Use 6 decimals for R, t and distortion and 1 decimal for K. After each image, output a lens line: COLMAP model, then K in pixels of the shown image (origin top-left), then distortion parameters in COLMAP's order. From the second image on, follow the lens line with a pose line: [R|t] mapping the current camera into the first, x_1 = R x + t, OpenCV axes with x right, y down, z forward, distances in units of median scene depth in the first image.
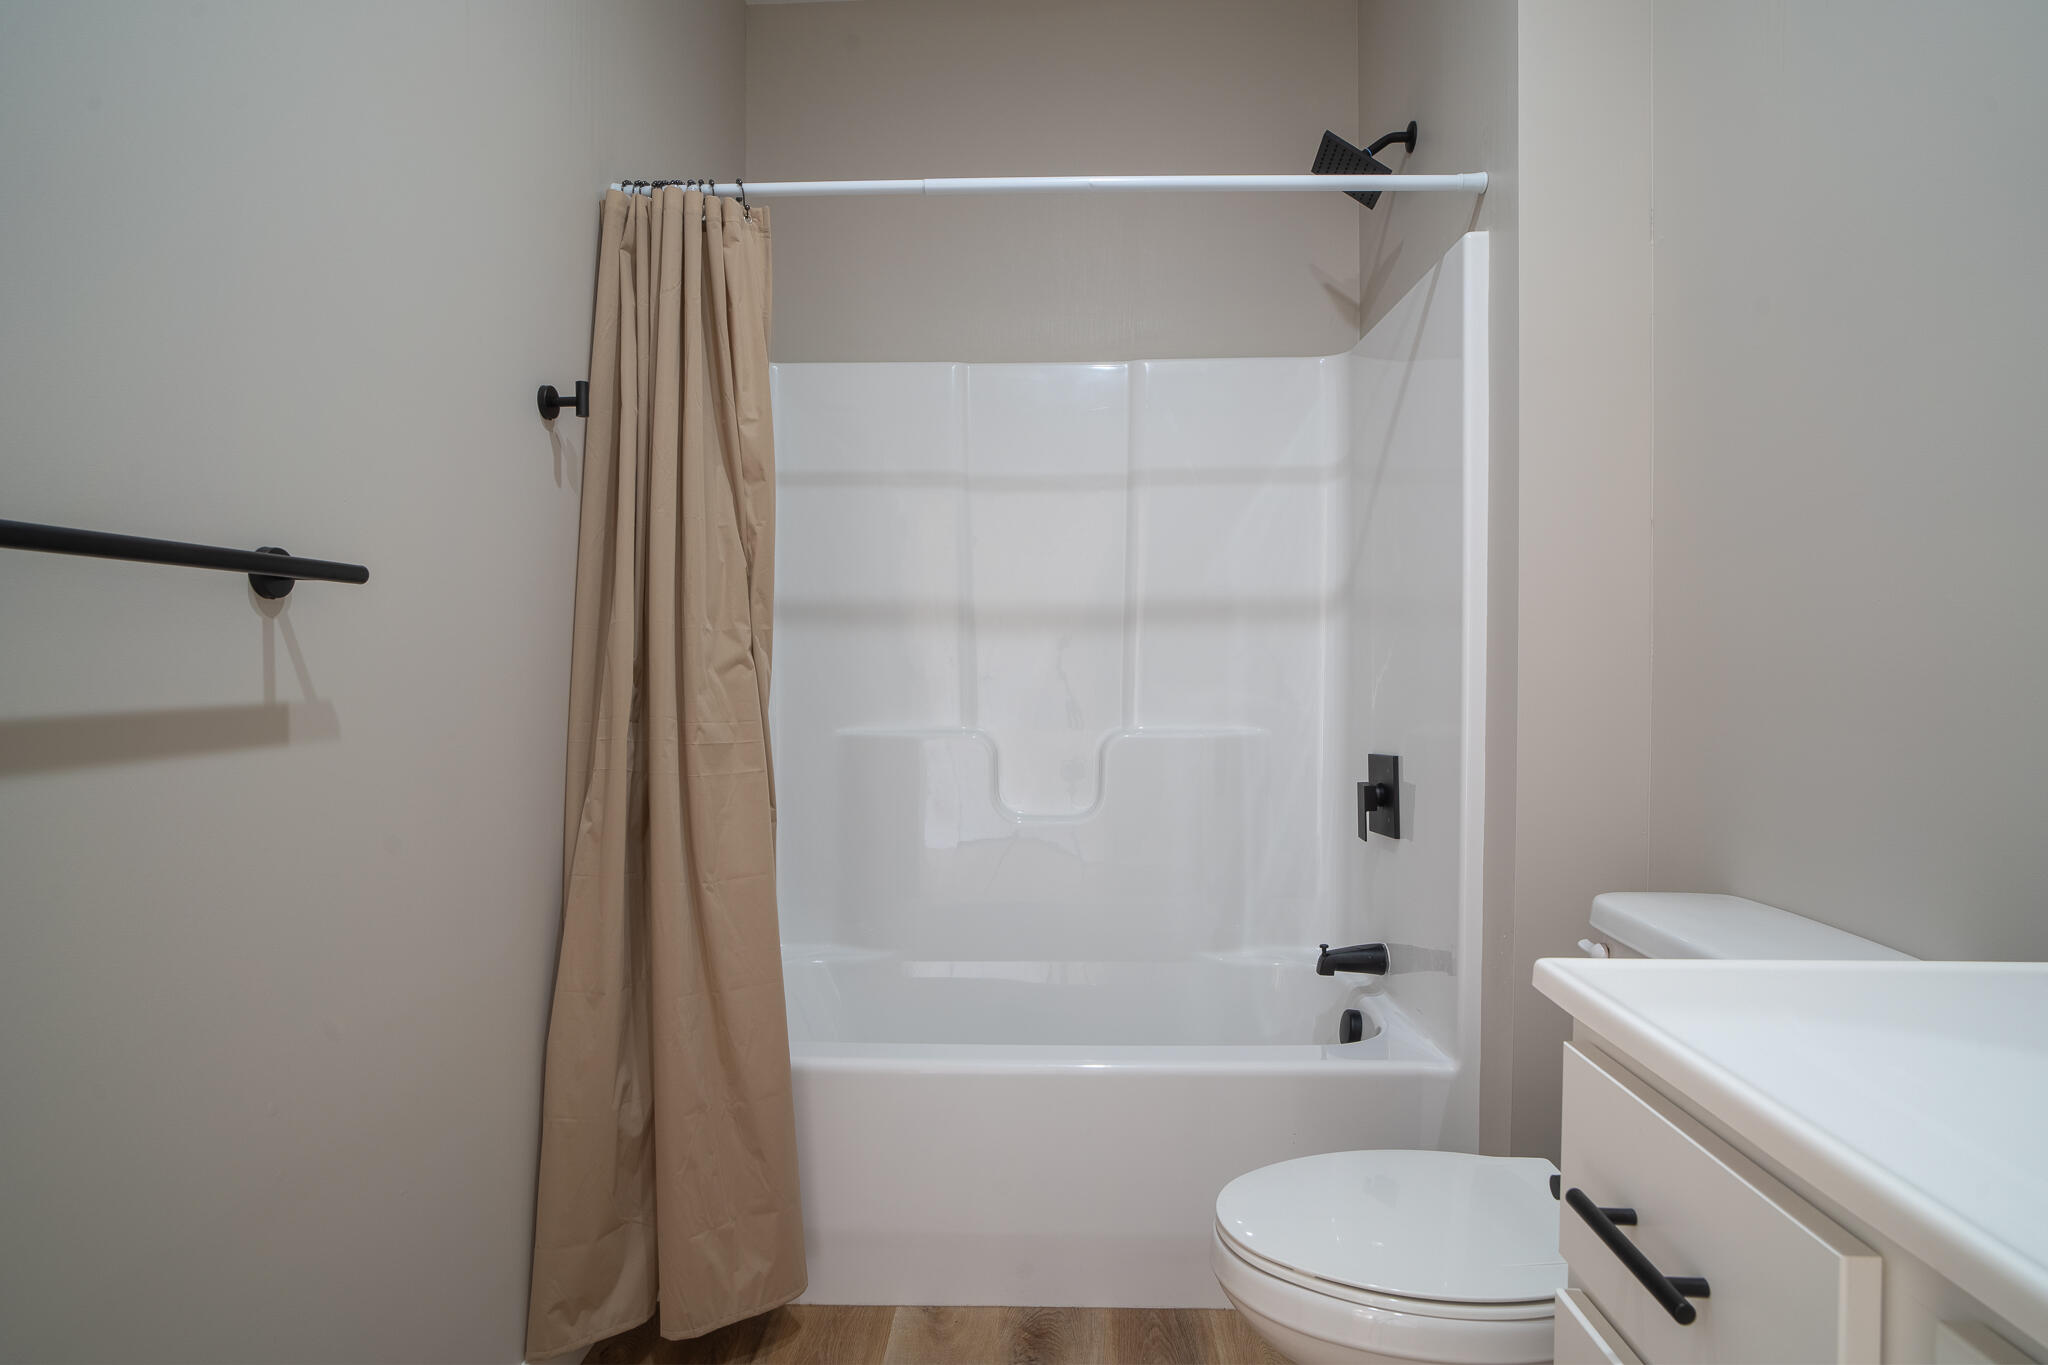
lens RADIAL K [[1074.4, 0, 1024.0], [0, 1074.4, 682.5], [0, 0, 1]] dist [-0.039486, 0.000052]
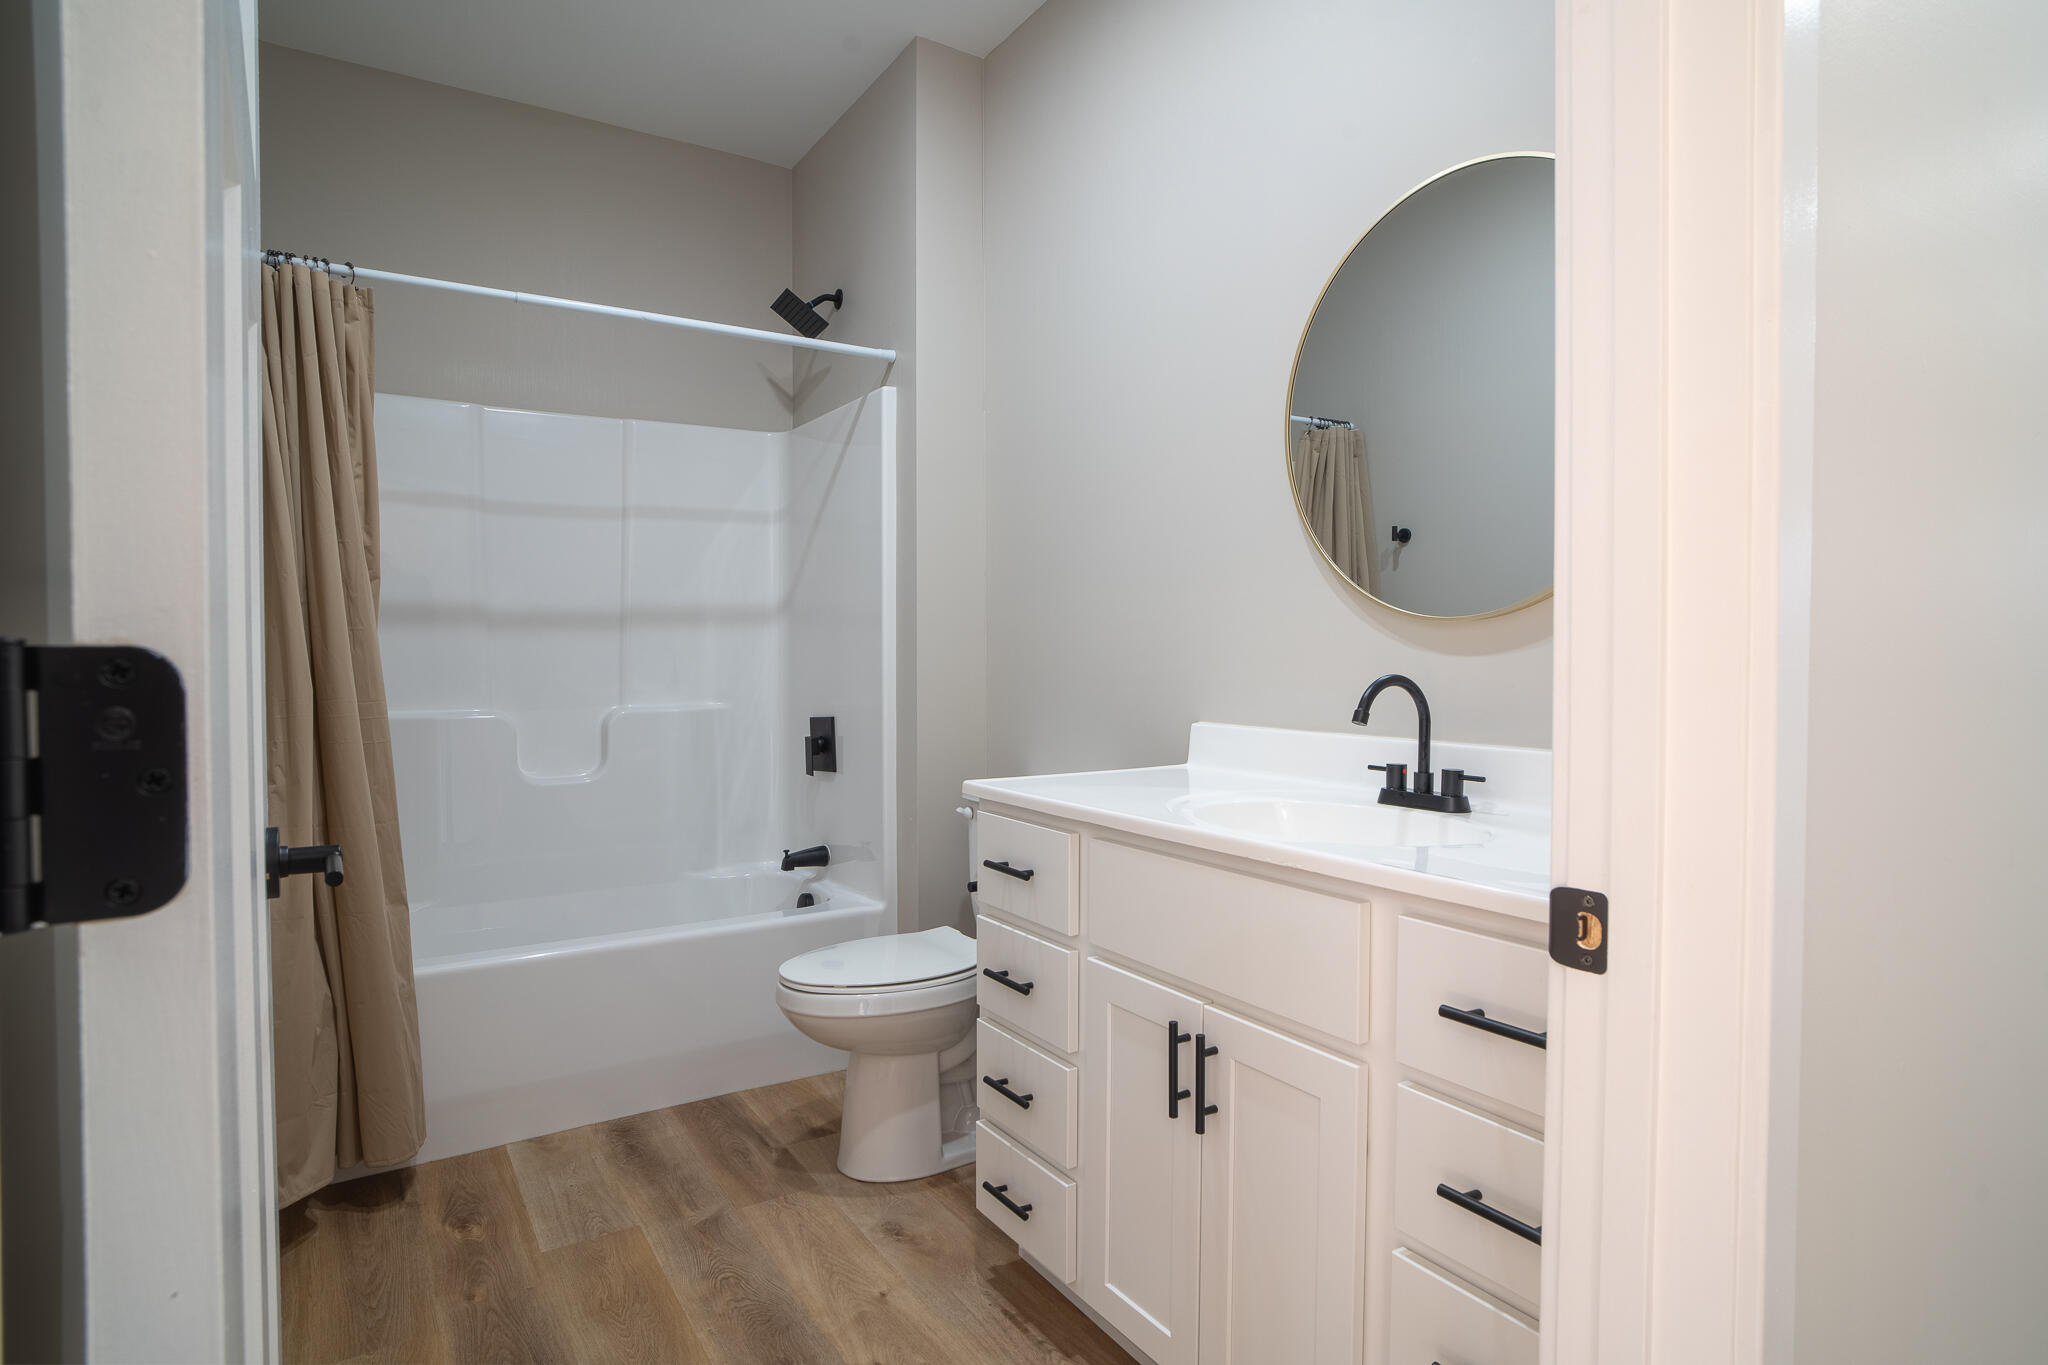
lens RADIAL K [[1084.9, 0, 1024.0], [0, 1084.9, 682.5], [0, 0, 1]] dist [-0.026442, 0.001257]
pose [[0.823217, -0.017383, 0.567461, -0.281953], [0.013302, 0.999847, 0.011330, 0.006972], [-0.567571, -0.001778, 0.823322, -0.386440]]
